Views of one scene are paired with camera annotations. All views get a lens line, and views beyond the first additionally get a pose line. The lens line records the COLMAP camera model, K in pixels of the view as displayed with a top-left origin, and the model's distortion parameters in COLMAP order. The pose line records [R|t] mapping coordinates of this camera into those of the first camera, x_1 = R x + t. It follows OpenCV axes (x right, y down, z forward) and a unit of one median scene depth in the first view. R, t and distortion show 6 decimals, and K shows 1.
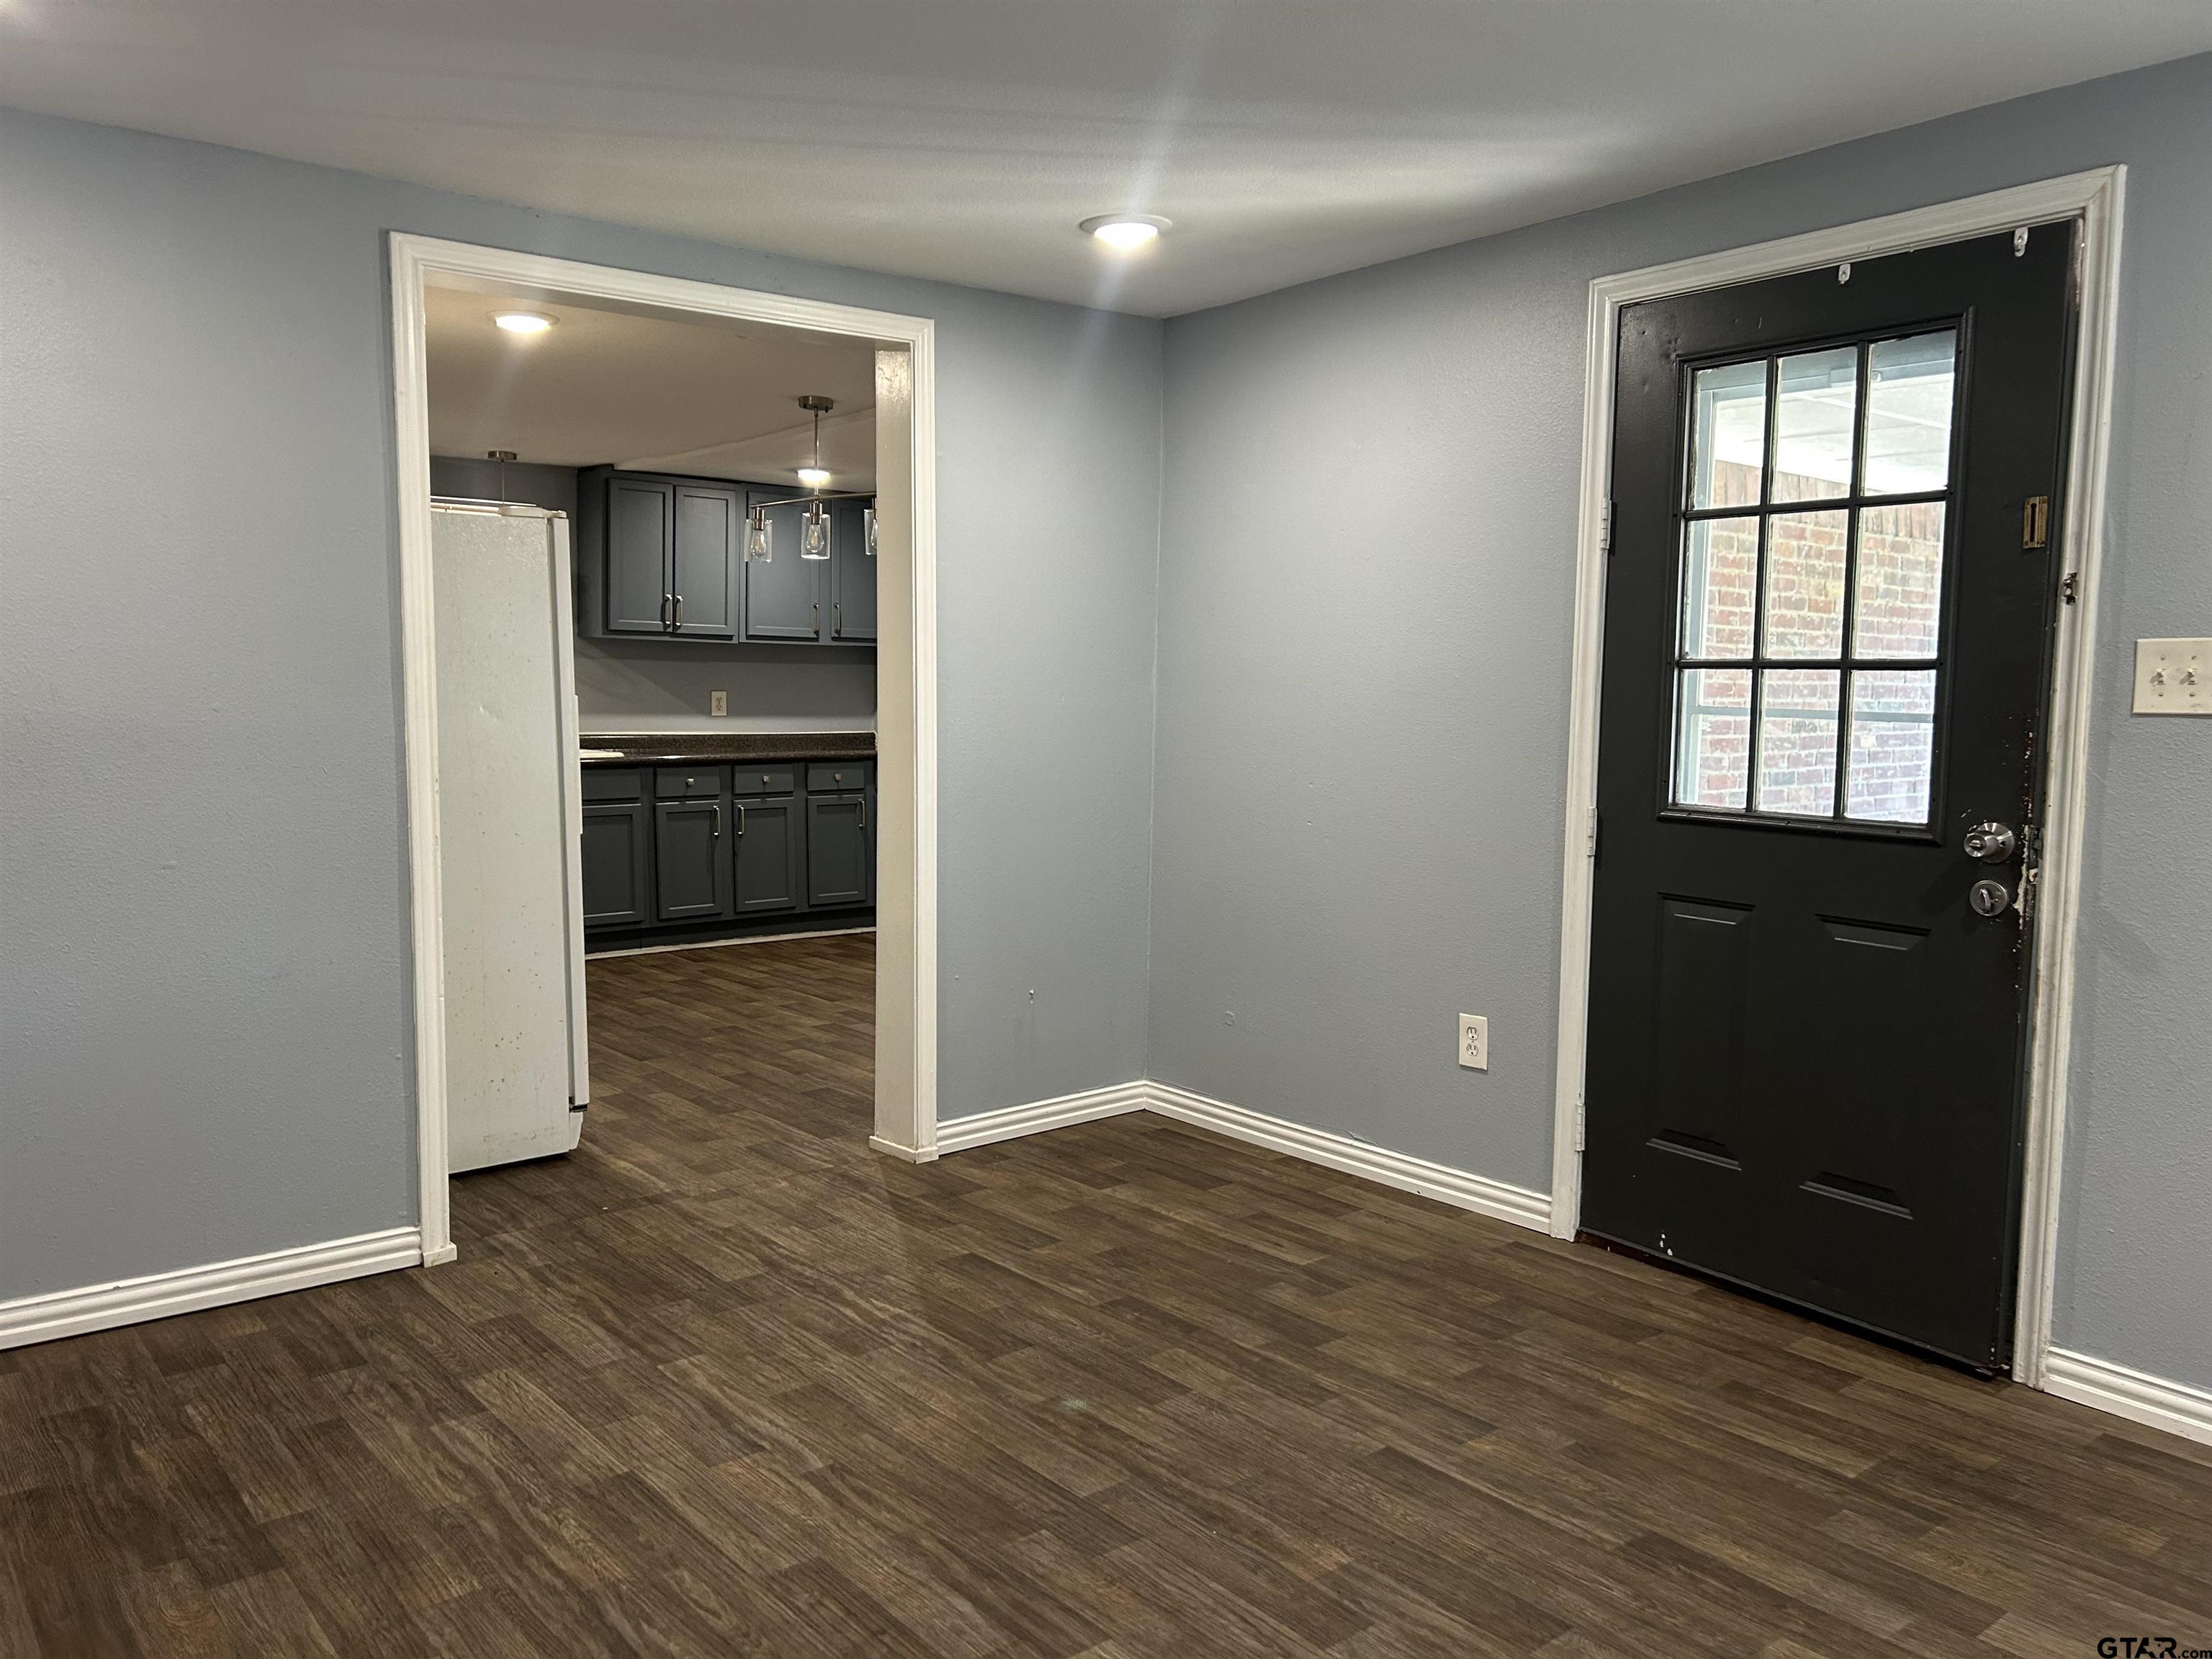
lens RADIAL K [[1678.7, 0, 1106.0], [0, 1678.7, 829.5], [0, 0, 1]] dist [0.056707, -0.050564]
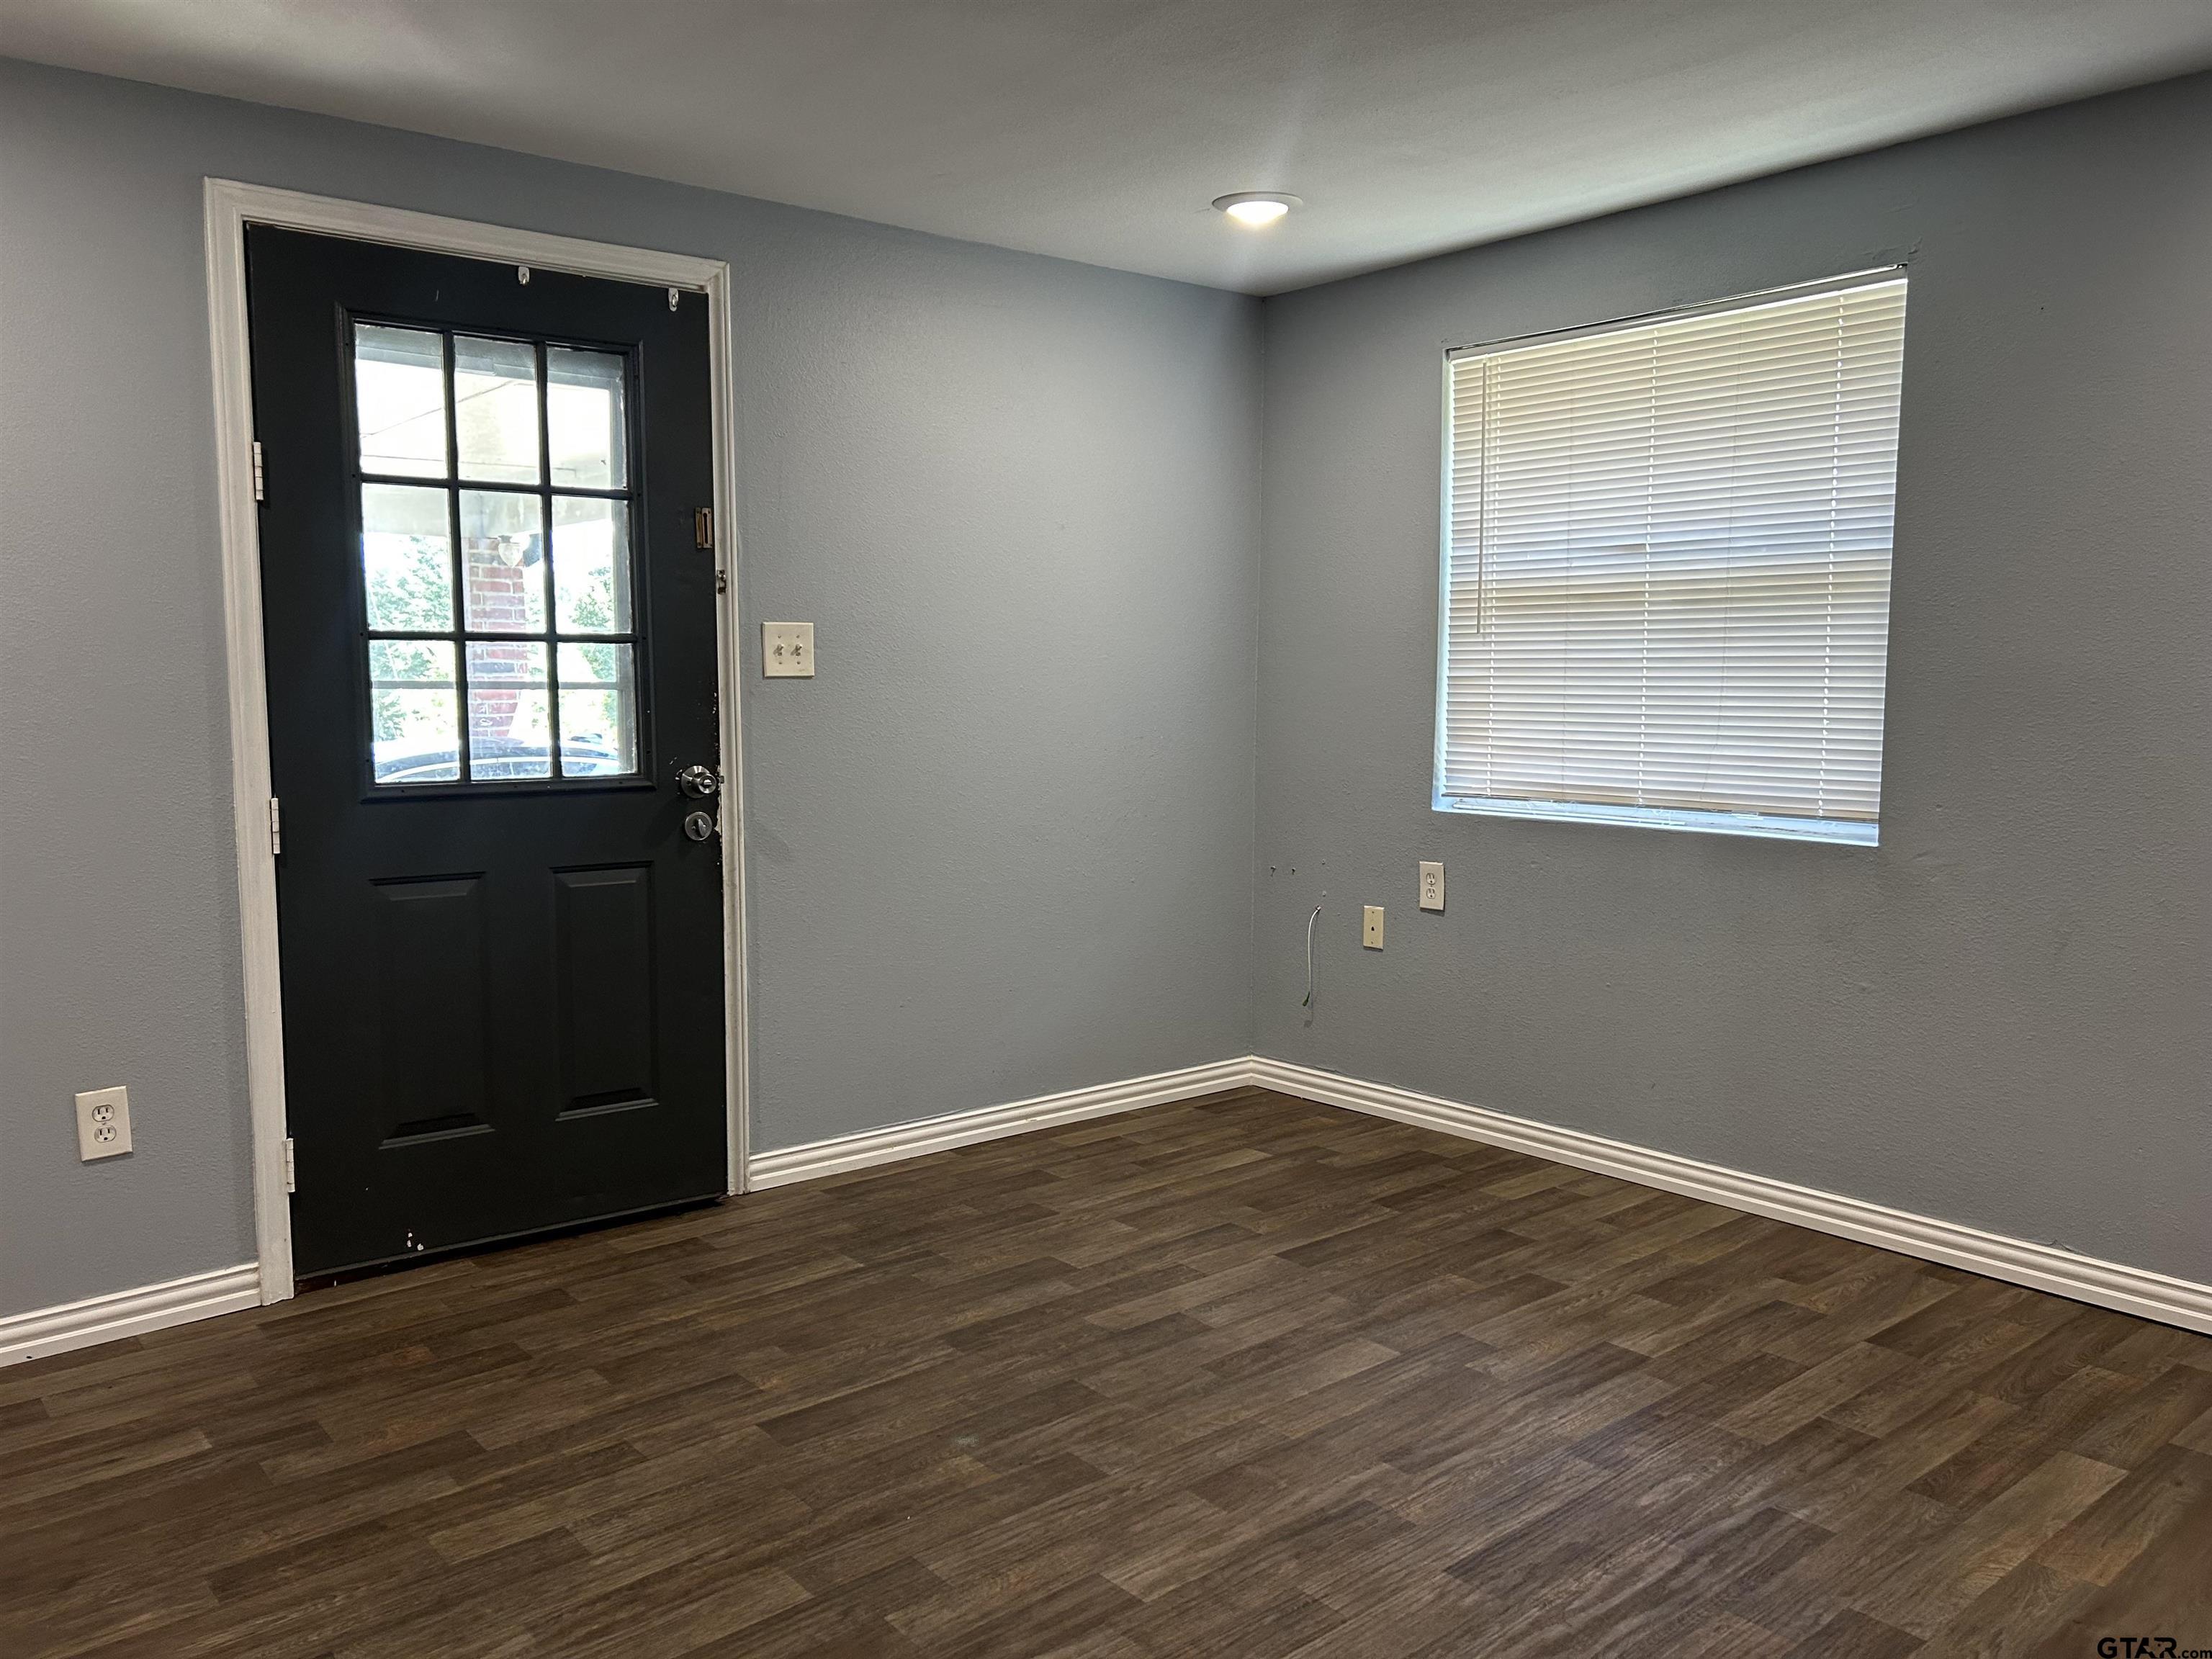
lens RADIAL K [[1678.7, 0, 1106.0], [0, 1678.7, 829.5], [0, 0, 1]] dist [0.056707, -0.050564]
pose [[-0.020698, -0.104720, 0.994286, -0.694785], [0.094654, 0.989827, 0.106221, -0.058048], [-0.995295, 0.096312, -0.010575, 0.684760]]
